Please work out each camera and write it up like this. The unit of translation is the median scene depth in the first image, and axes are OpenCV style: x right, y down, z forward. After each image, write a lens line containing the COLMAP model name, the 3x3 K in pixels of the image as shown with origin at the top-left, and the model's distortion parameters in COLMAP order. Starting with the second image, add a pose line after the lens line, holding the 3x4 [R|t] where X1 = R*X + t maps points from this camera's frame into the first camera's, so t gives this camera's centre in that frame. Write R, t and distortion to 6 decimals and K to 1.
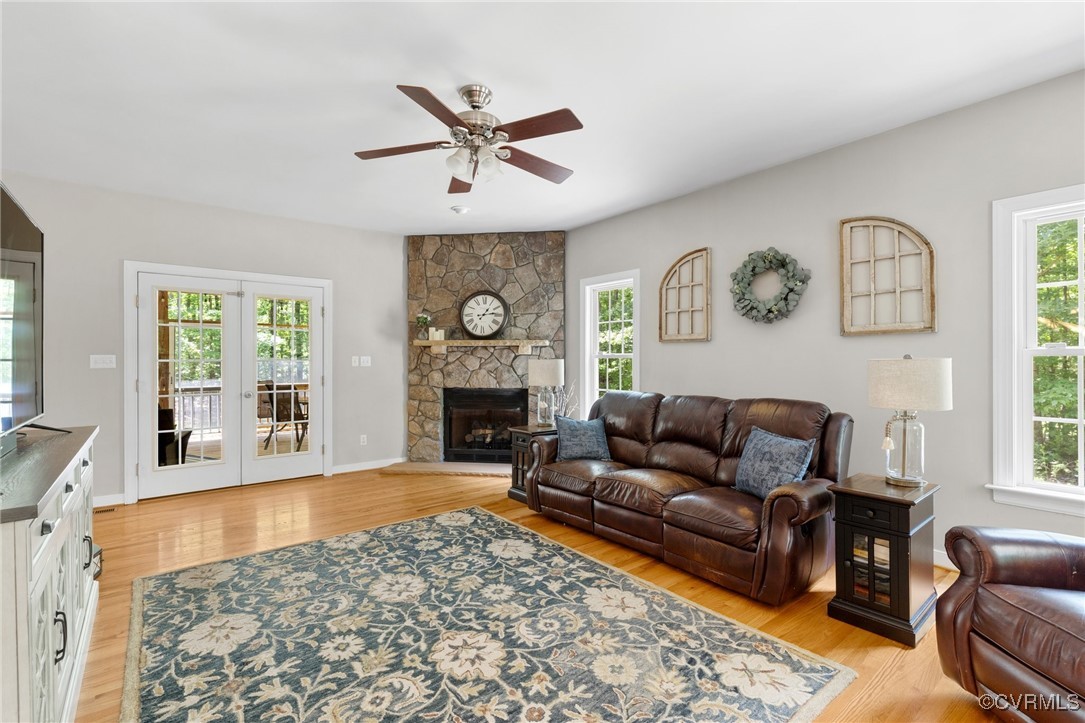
lens RADIAL K [[494.2, 0, 542.5], [0, 494.2, 361.5], [0, 0, 1]] dist [0.000556, 0.000481]
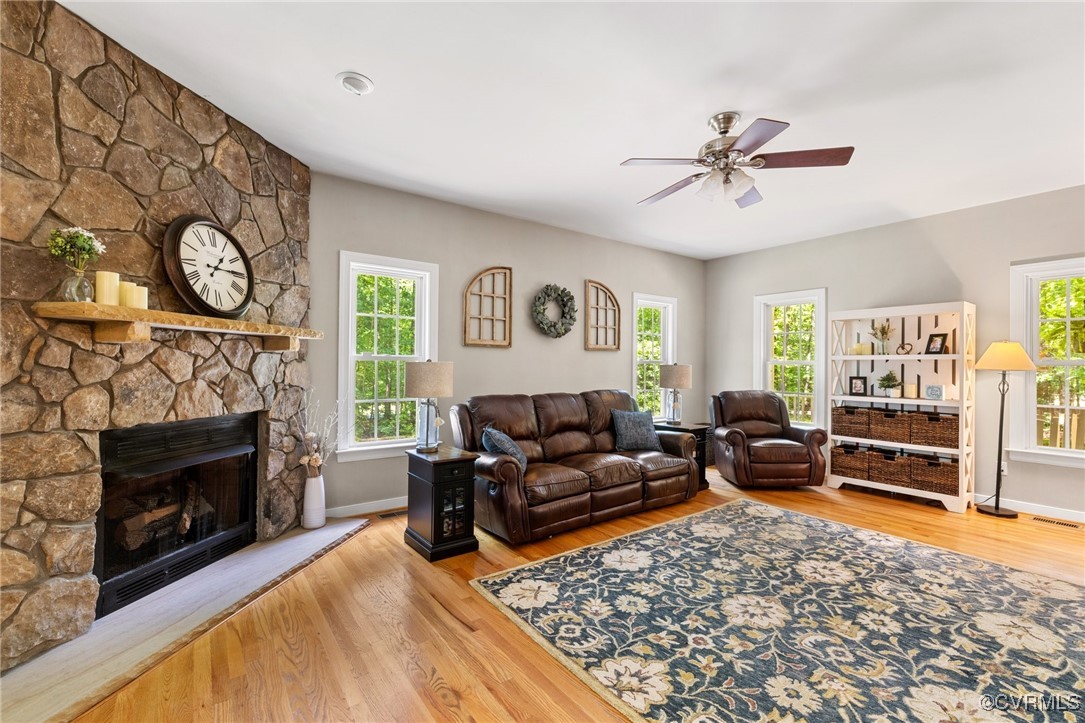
lens RADIAL K [[466.9, 0, 535.9], [0, 466.9, 364.8], [0, 0, 1]] dist [-0.001767, -0.000607]
pose [[0.036853, 0.002889, 0.999317, -1.044217], [-0.004411, 0.999987, -0.002728, 0.002117], [-0.999311, -0.004307, 0.036865, 1.221420]]
